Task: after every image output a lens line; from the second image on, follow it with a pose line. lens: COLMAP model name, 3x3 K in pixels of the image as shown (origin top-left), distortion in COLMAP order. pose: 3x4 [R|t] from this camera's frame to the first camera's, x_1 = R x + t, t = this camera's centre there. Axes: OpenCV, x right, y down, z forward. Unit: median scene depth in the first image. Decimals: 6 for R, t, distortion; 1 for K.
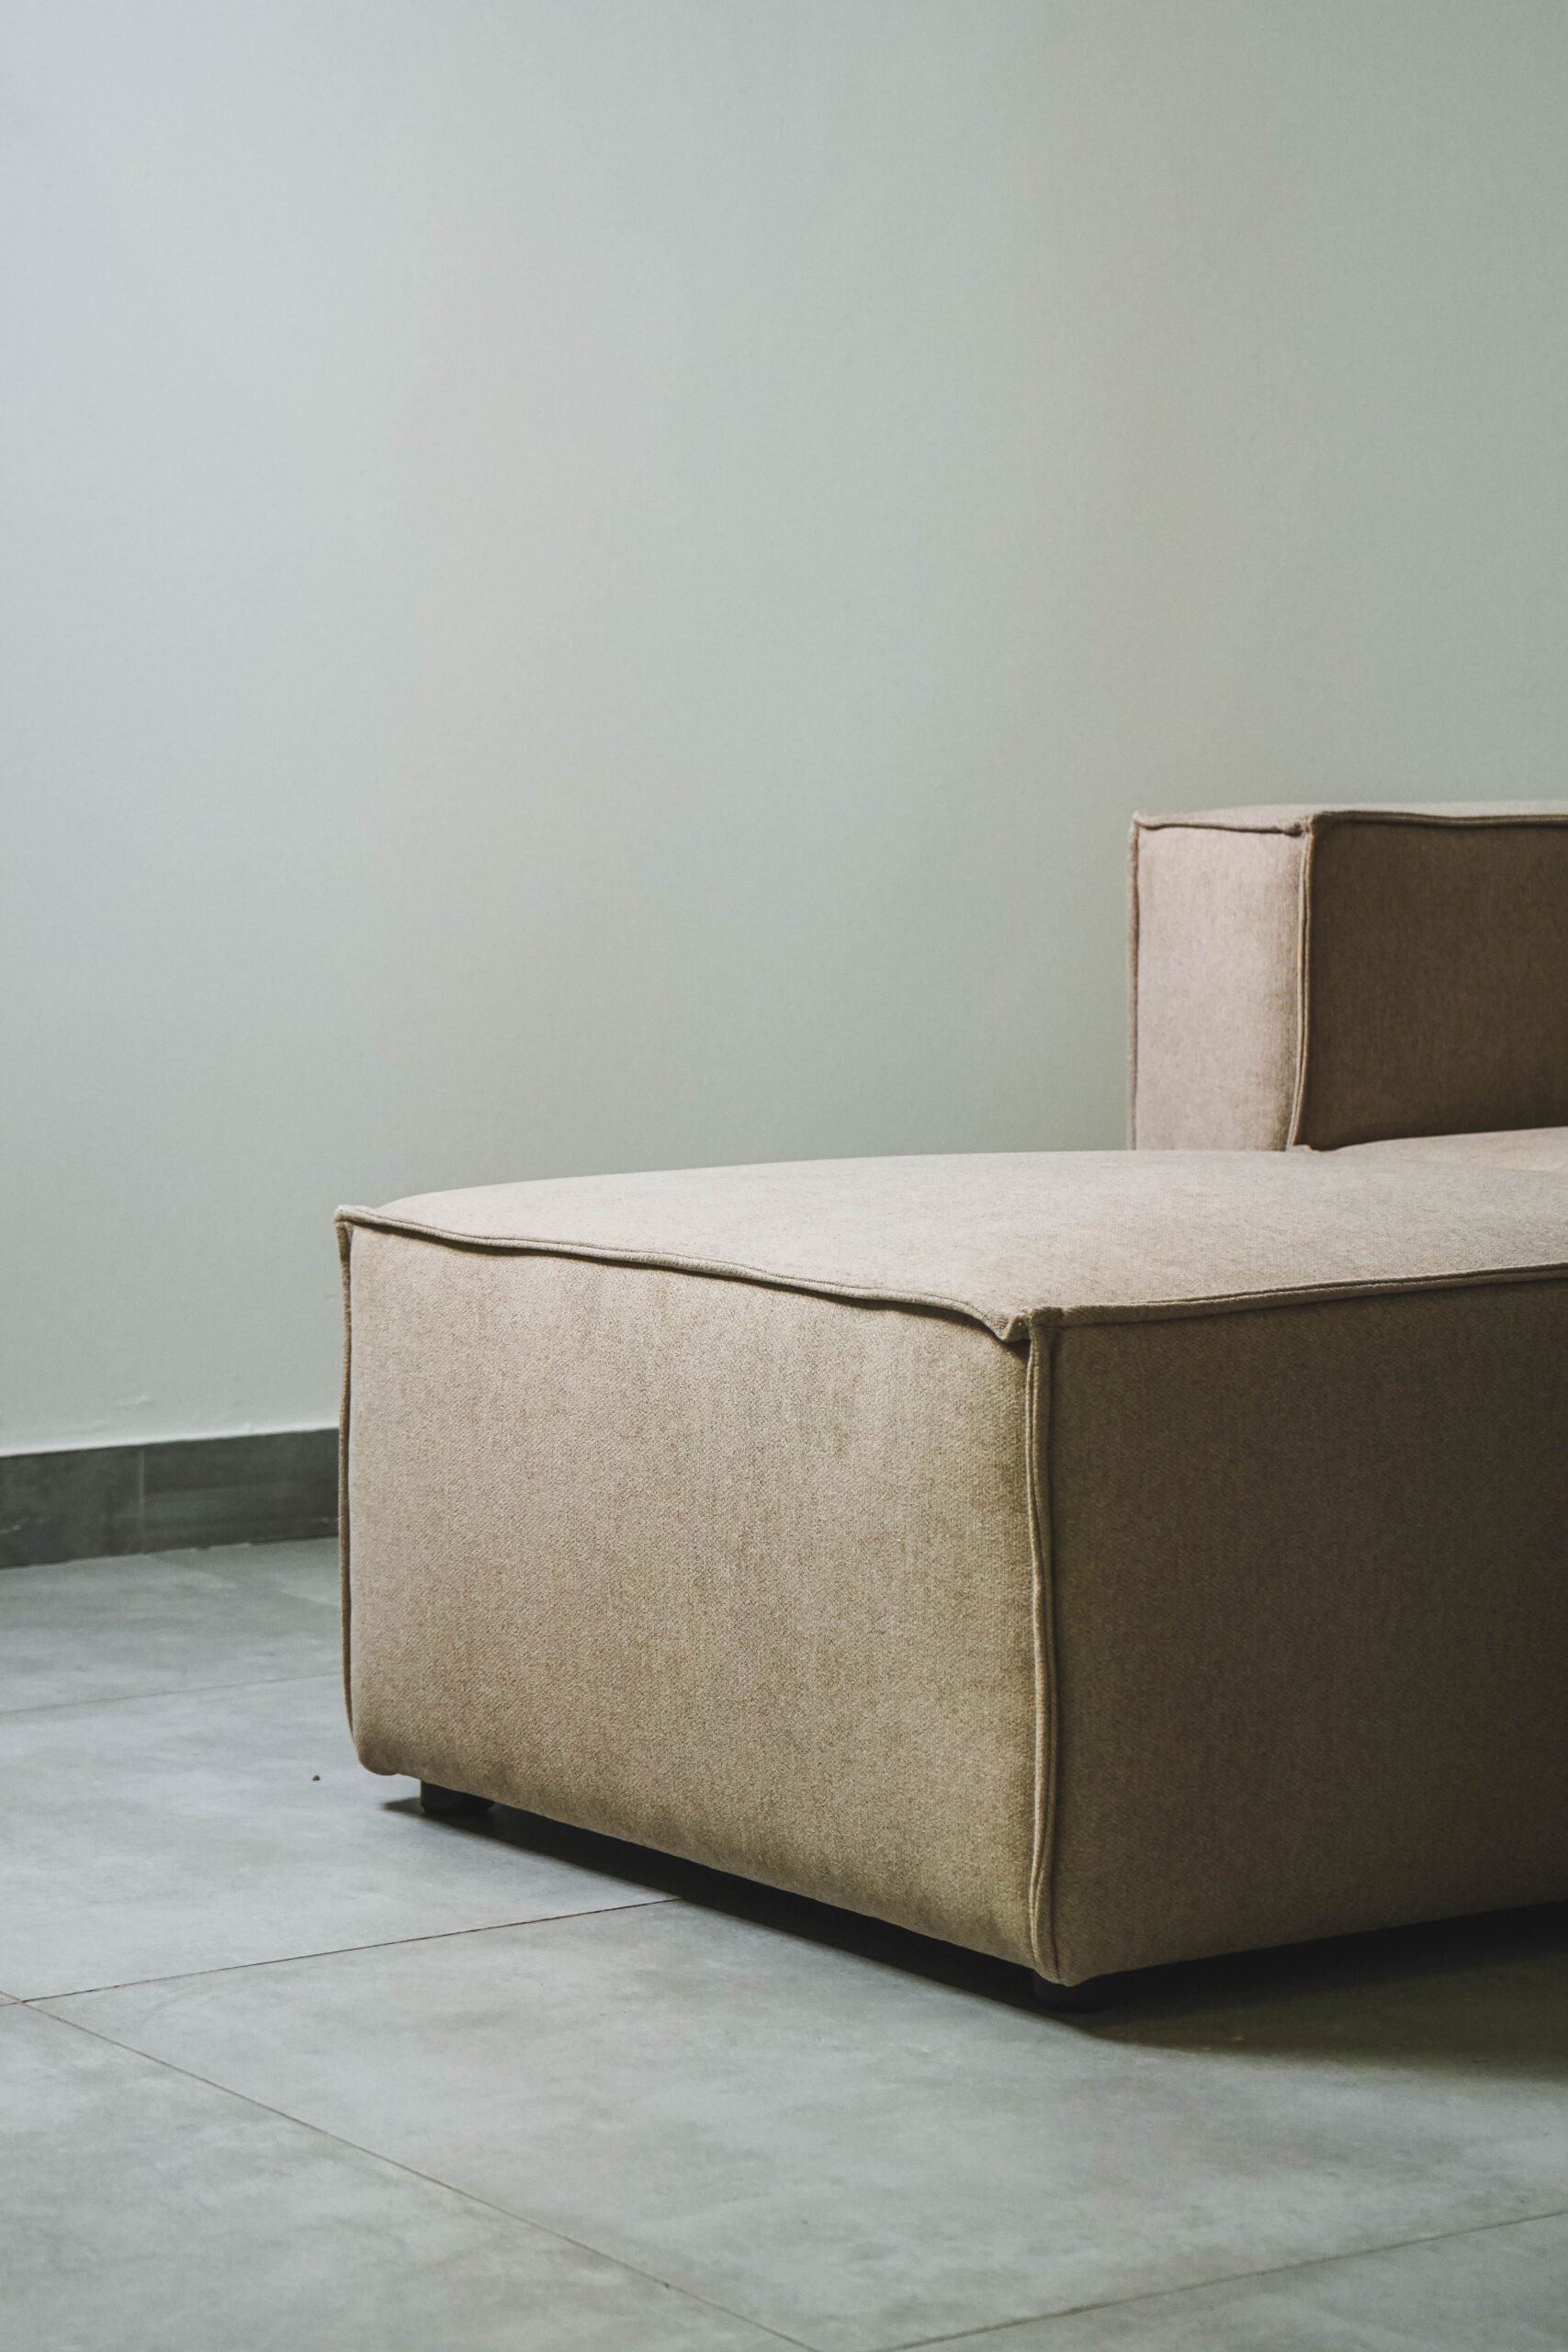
lens RADIAL K [[5199.8, 0, 775.9], [0, 5199.8, 1163.8], [0, 0, 1]] dist [0.064274, 0.000000]
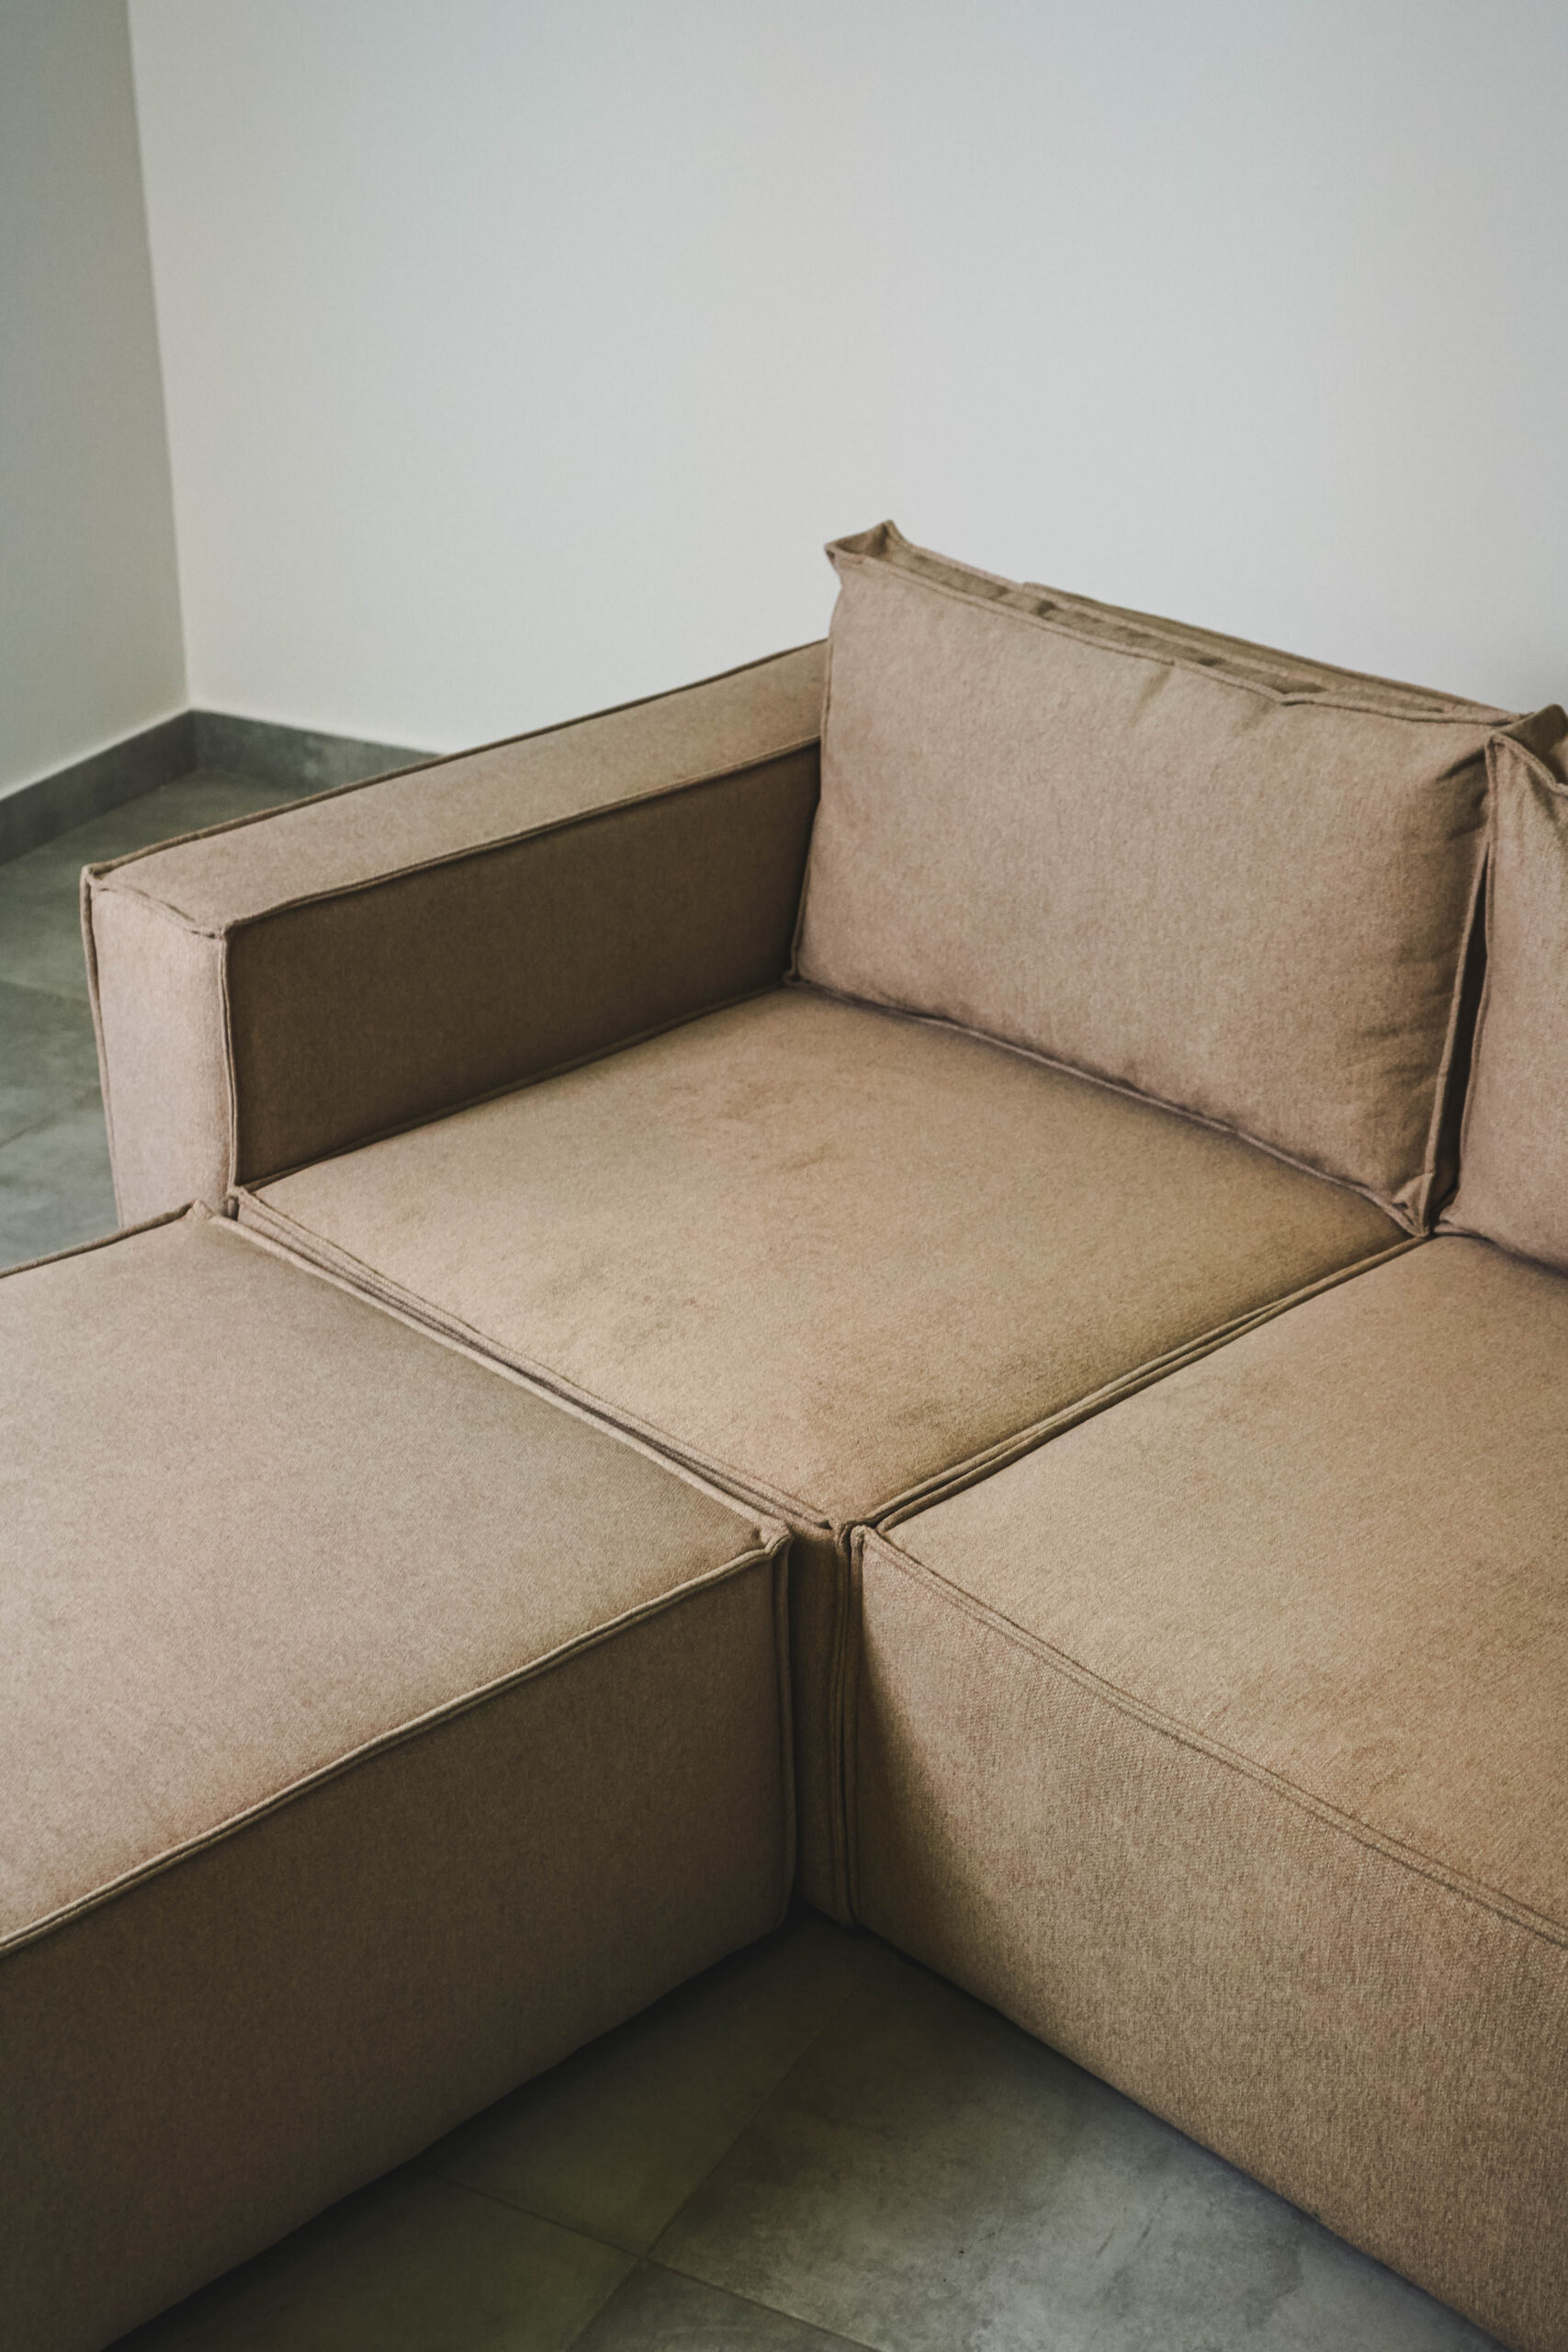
lens RADIAL K [[3310.0, 0, 664.3], [0, 3310.0, 1251.1], [0, 0, 1]] dist [-0.001998, 0.000000]
pose [[0.990625, -0.086791, 0.105496, 0.149075], [0.040104, 0.922982, 0.382749, -0.355755], [-0.130590, -0.374929, 0.917809, 0.363324]]
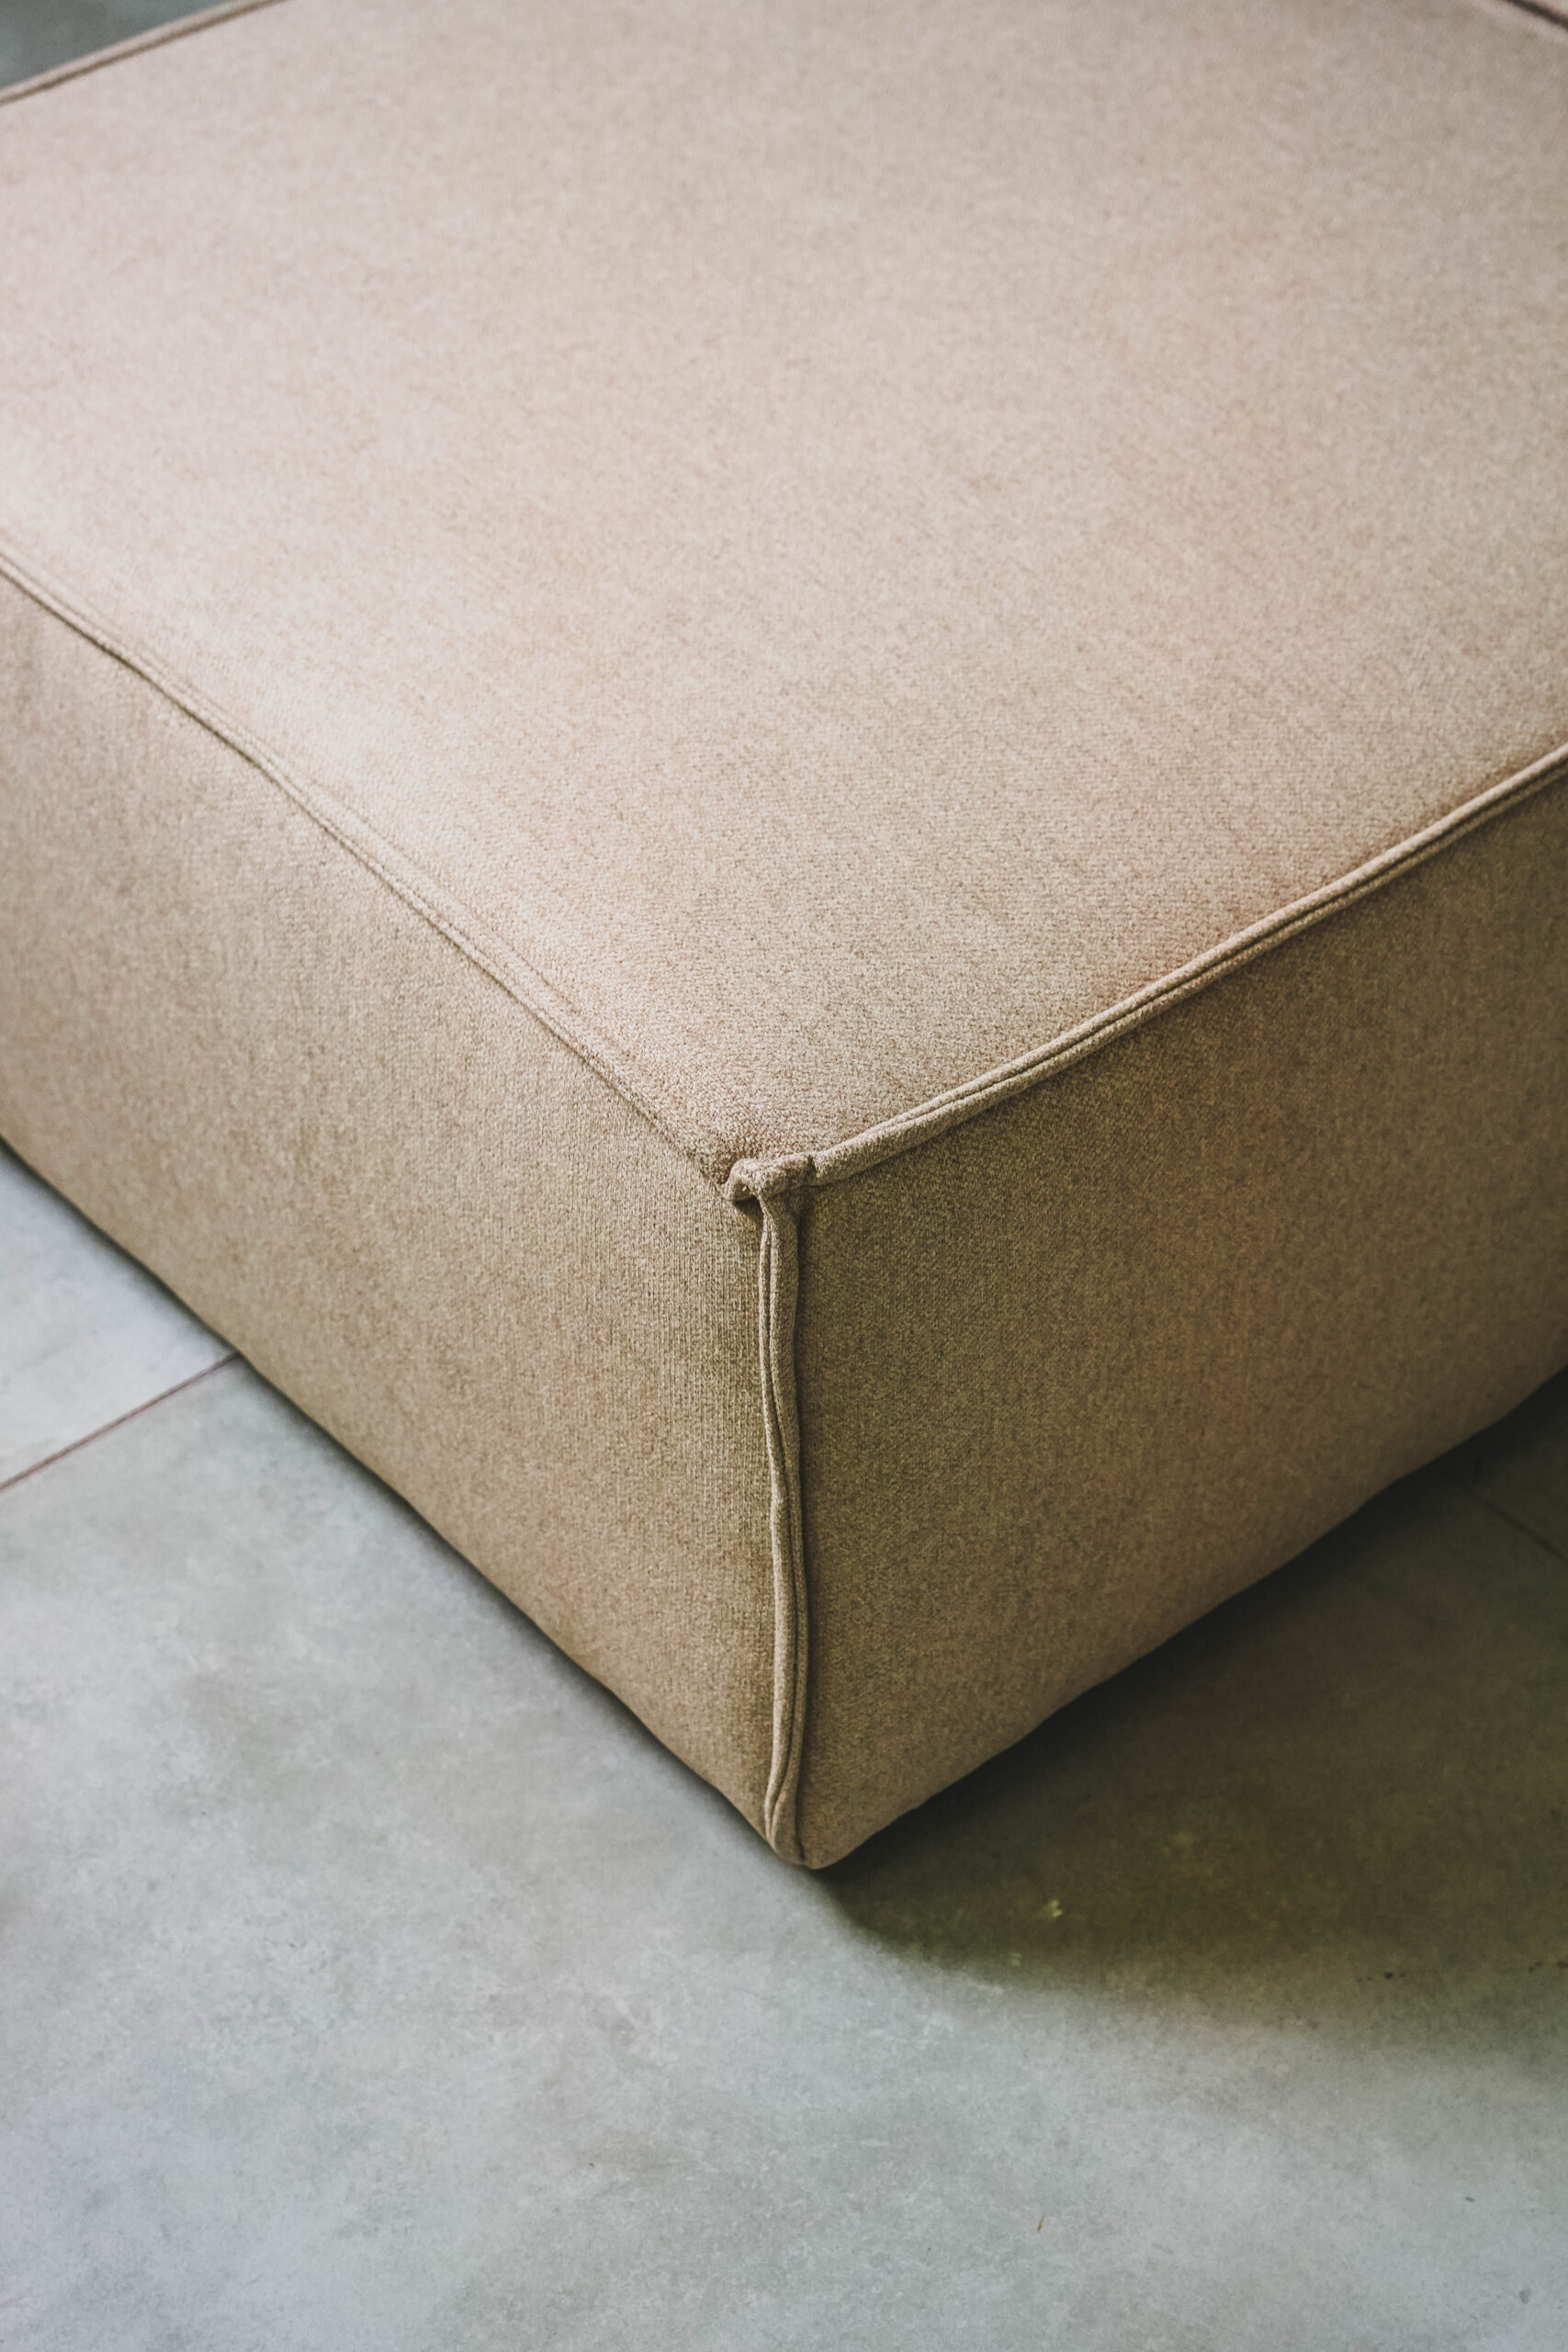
lens RADIAL K [[4292.8, 0, 782.7], [0, 4292.8, 1198.3], [0, 0, 1]] dist [0.105876, 0.000000]
pose [[0.994712, -0.065752, 0.078903, 0.010758], [0.004336, 0.794422, 0.607350, -0.251429], [-0.102617, -0.603796, 0.790506, 0.563484]]
